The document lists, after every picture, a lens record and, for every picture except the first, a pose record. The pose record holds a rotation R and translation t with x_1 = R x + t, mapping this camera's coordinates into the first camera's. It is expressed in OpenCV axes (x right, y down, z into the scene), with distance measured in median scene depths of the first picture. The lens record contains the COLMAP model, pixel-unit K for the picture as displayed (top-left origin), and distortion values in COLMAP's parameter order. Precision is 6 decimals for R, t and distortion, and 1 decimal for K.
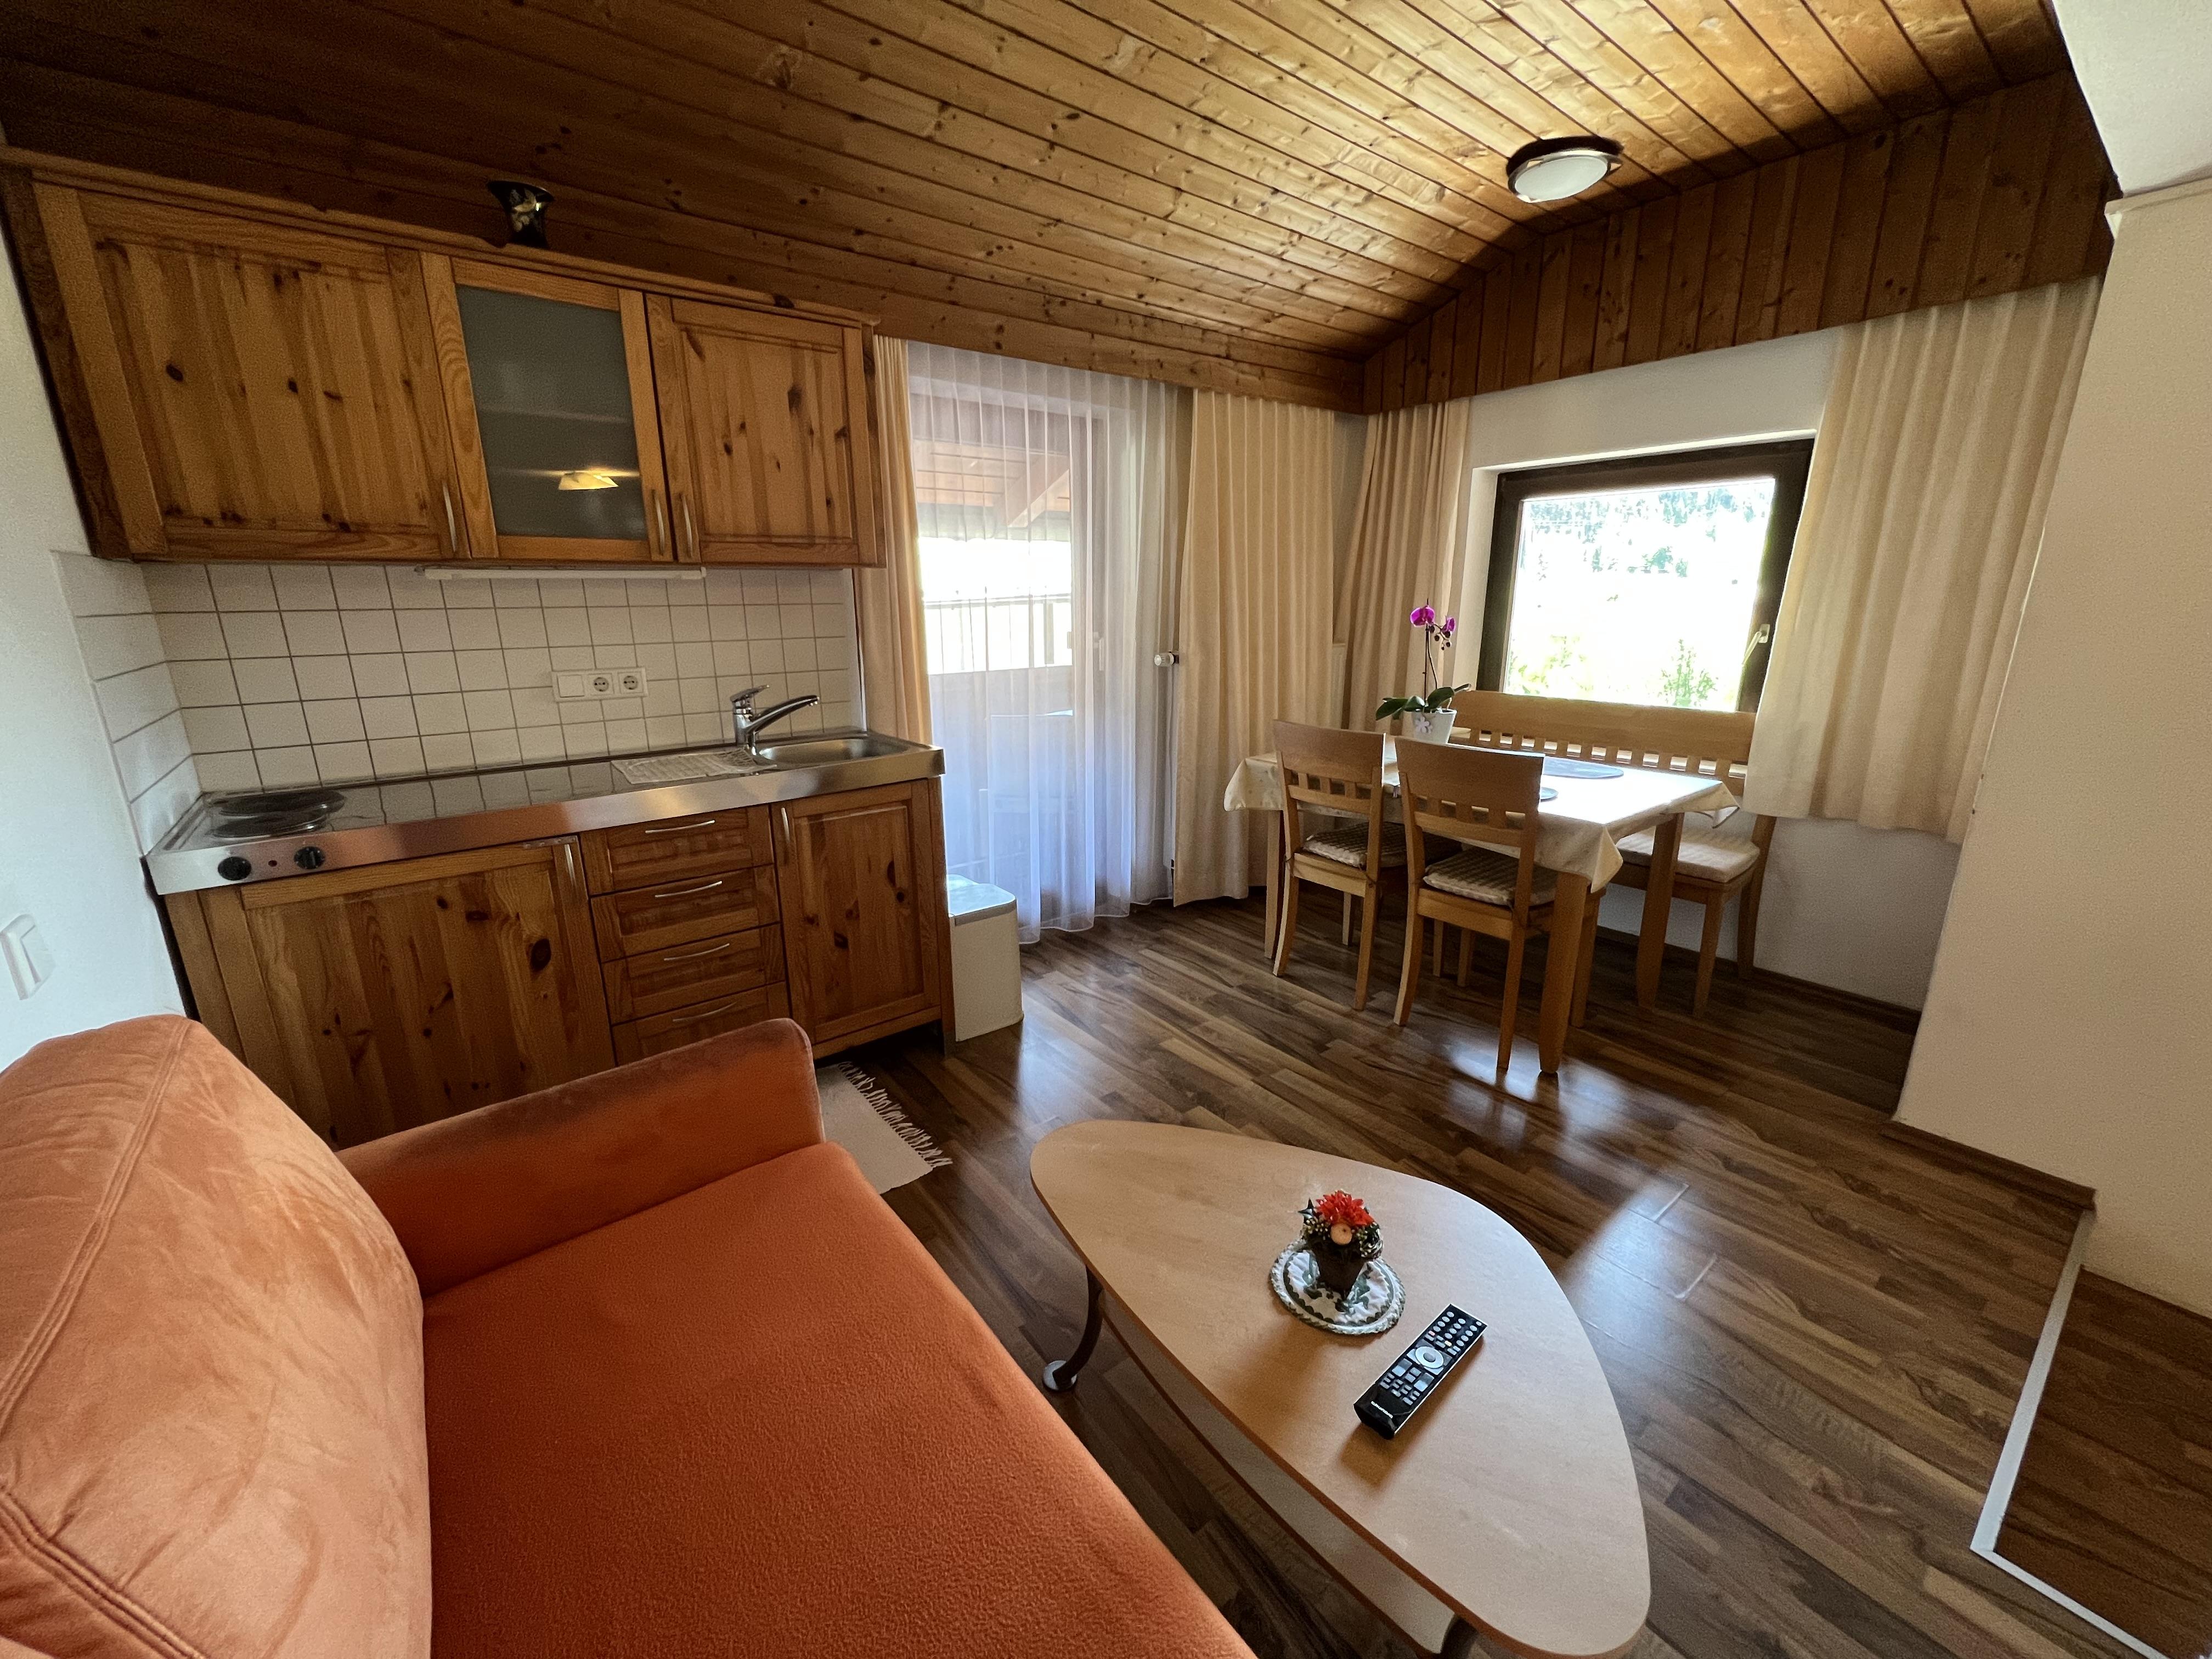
lens RADIAL K [[890.3, 0, 1106.7], [0, 890.3, 817.8], [0, 0, 1]] dist [0.001890, 0.000207]
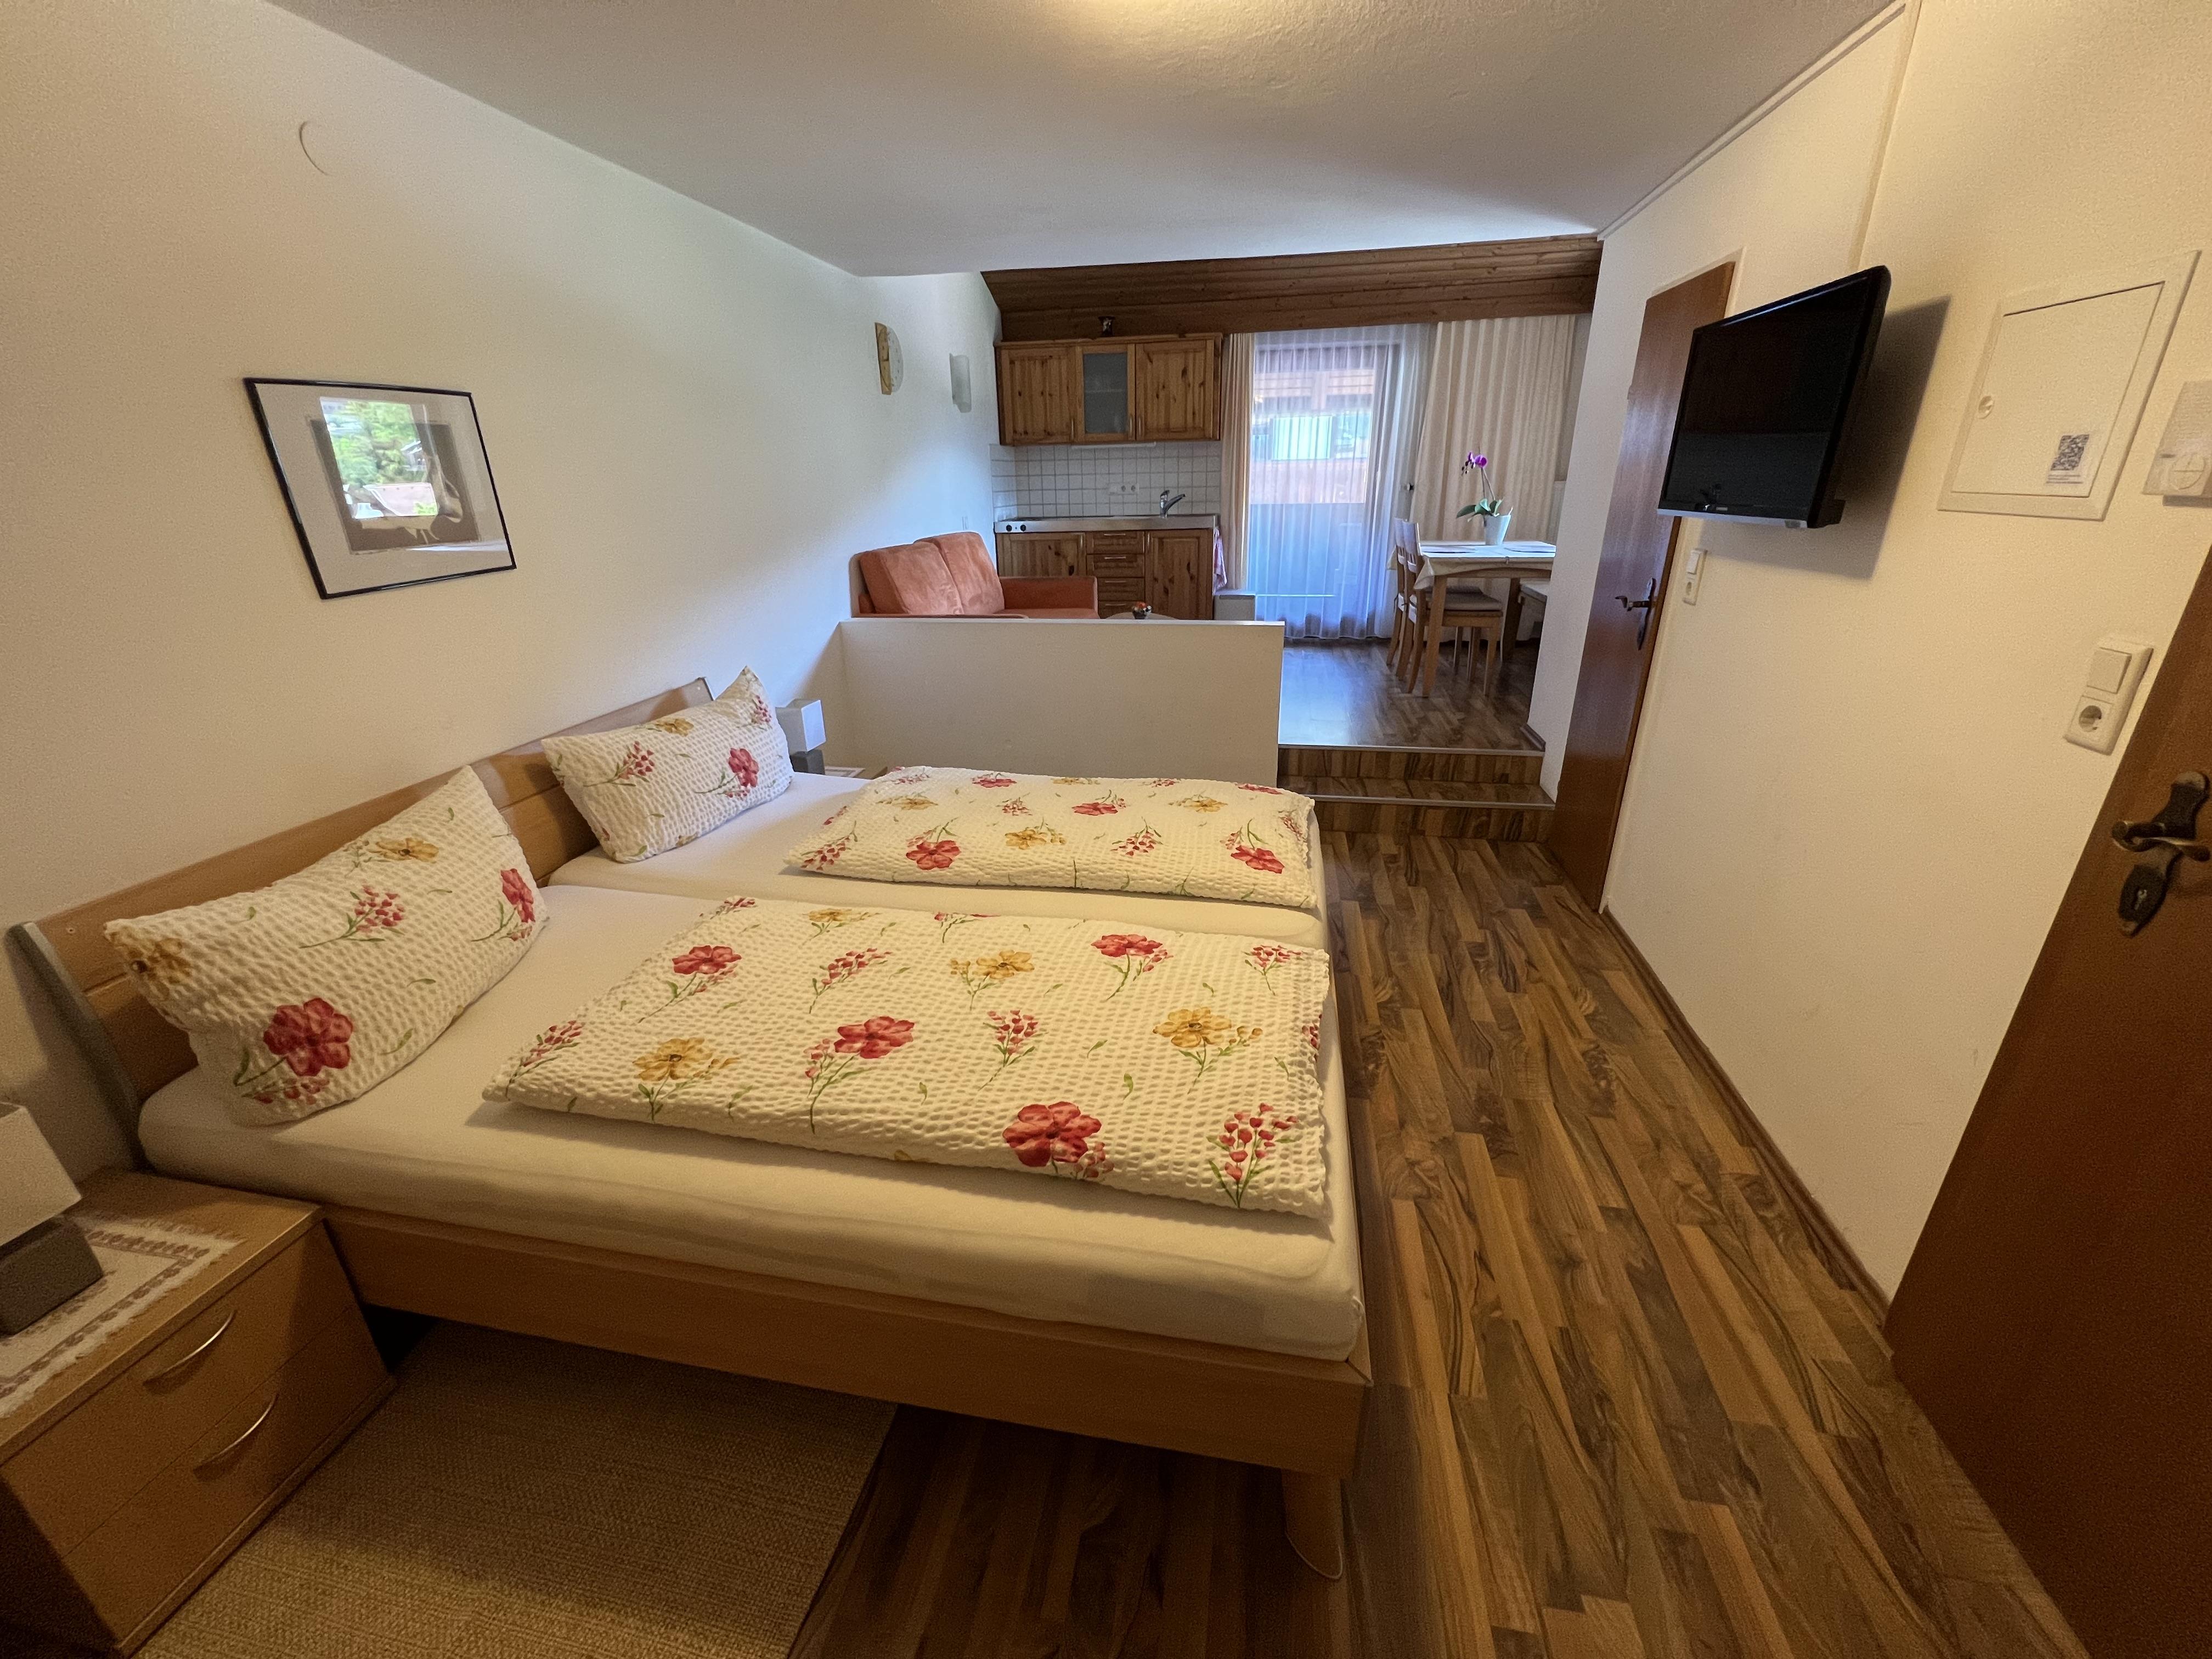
lens RADIAL K [[890.3, 0, 1104.8], [0, 890.3, 819.5], [0, 0, 1]] dist [0.001890, 0.000207]
pose [[0.664864, 0.261990, -0.699513, 1.665764], [-0.168621, 0.964942, 0.201133, 0.306734], [0.727684, -0.015773, 0.685732, -0.978041]]
